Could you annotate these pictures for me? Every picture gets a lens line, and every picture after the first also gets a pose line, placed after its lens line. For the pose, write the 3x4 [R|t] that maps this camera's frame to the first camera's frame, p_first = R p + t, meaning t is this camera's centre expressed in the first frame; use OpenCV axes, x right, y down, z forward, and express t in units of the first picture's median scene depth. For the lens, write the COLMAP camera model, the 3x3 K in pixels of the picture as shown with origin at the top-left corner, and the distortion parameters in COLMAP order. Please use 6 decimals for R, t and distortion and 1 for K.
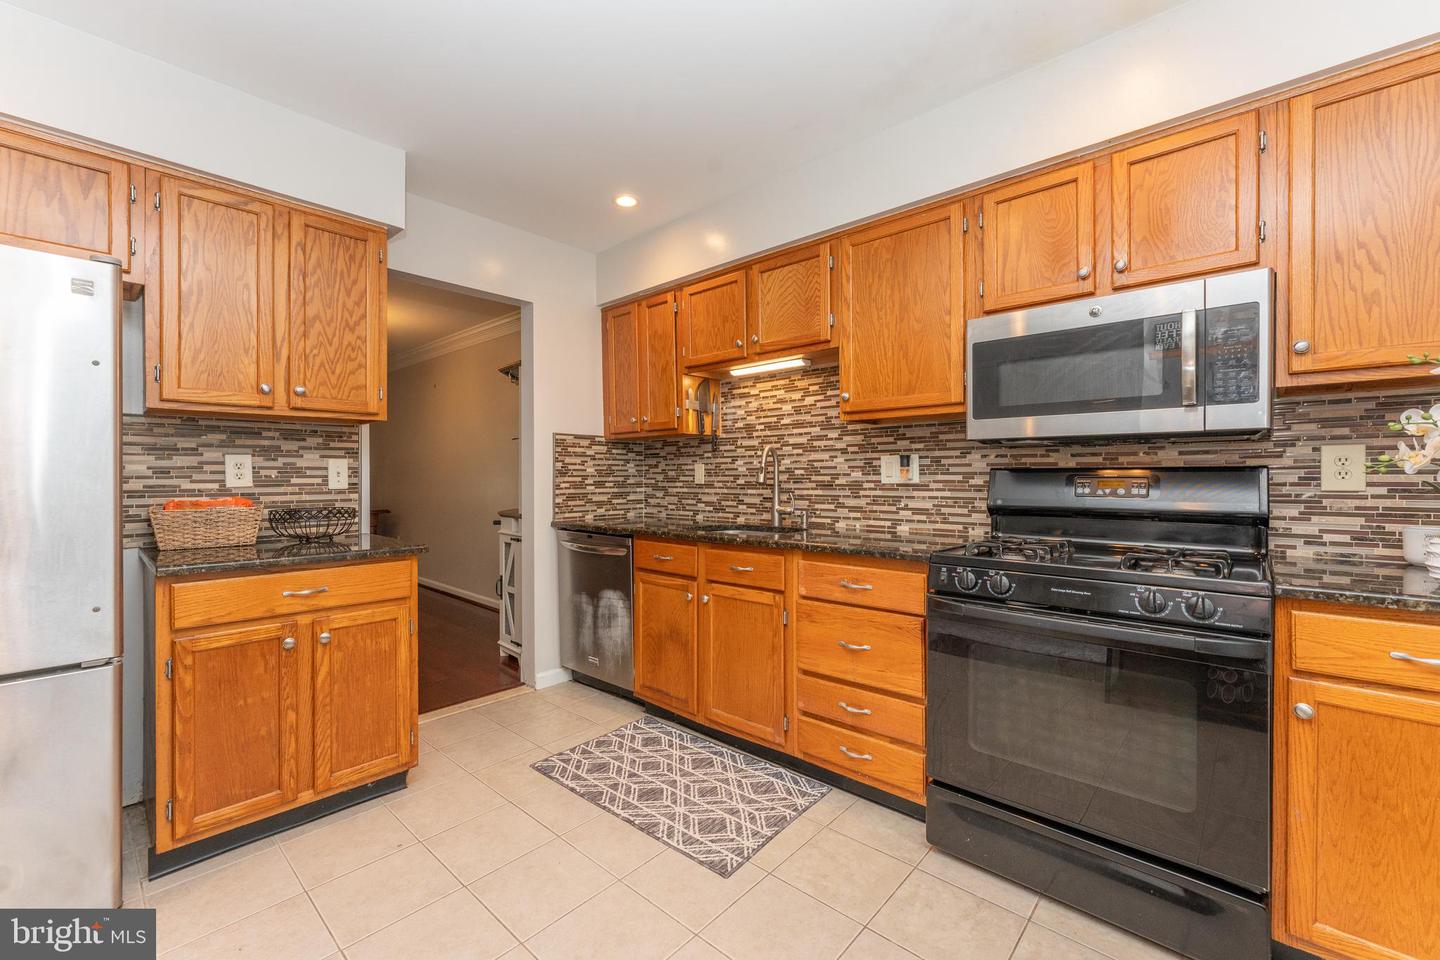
lens RADIAL K [[595.7, 0, 720.0], [0, 595.7, 480.0], [0, 0, 1]] dist [-0.000338, -0.000206]
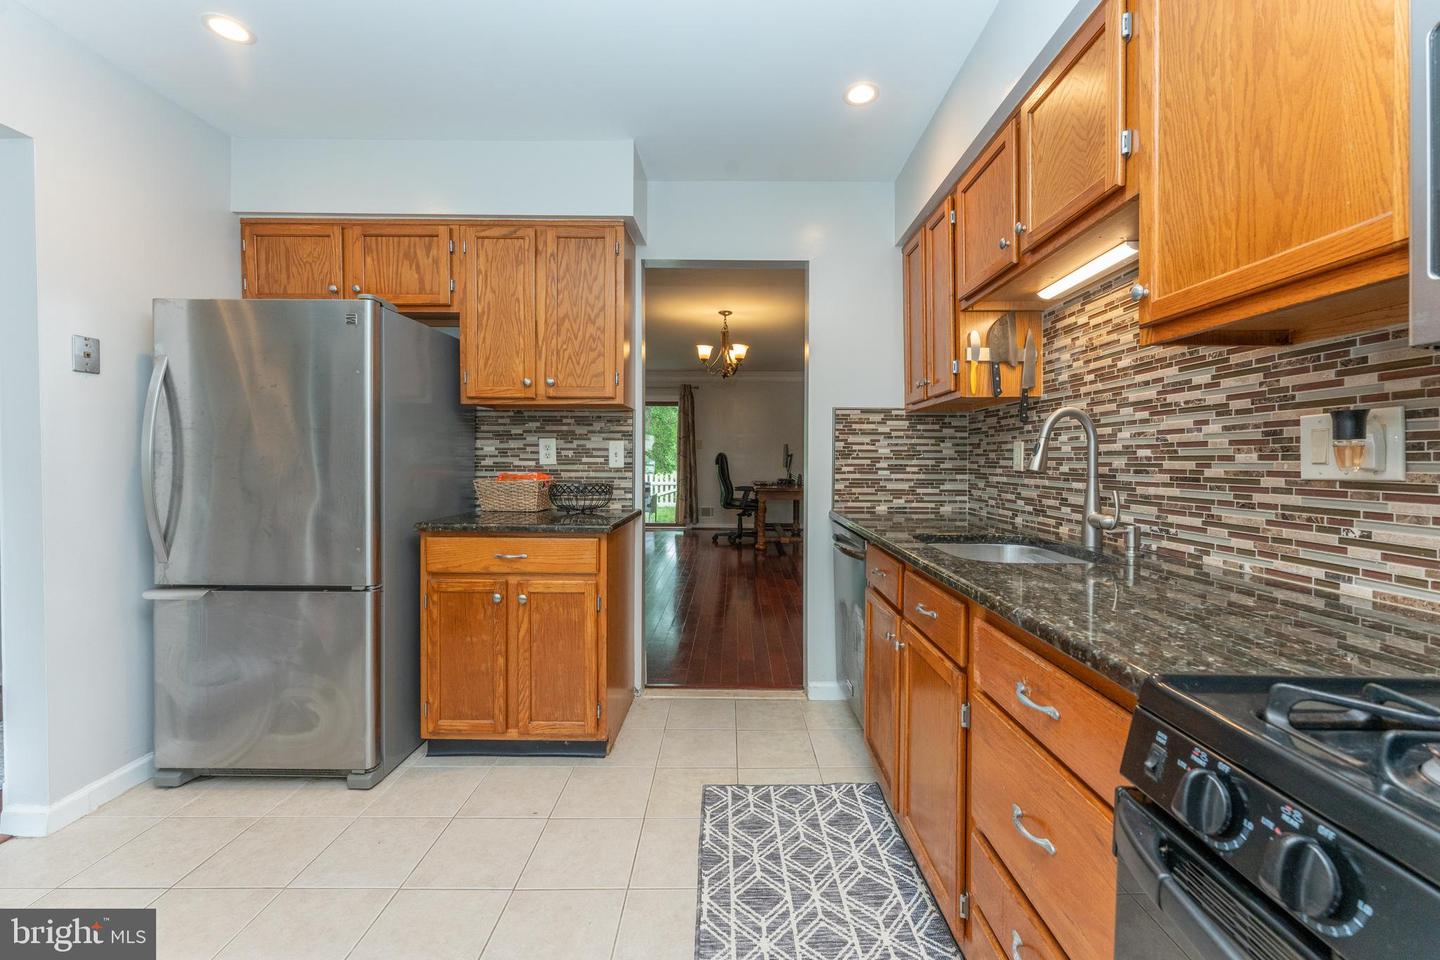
lens RADIAL K [[586.0, 0, 729.1], [0, 586.0, 466.5], [0, 0, 1]] dist [0.000094, -0.000166]
pose [[0.672518, 0.017346, -0.739877, 0.306484], [-0.012771, 0.999848, 0.011832, -0.002899], [0.739970, 0.001492, 0.672638, 0.401933]]
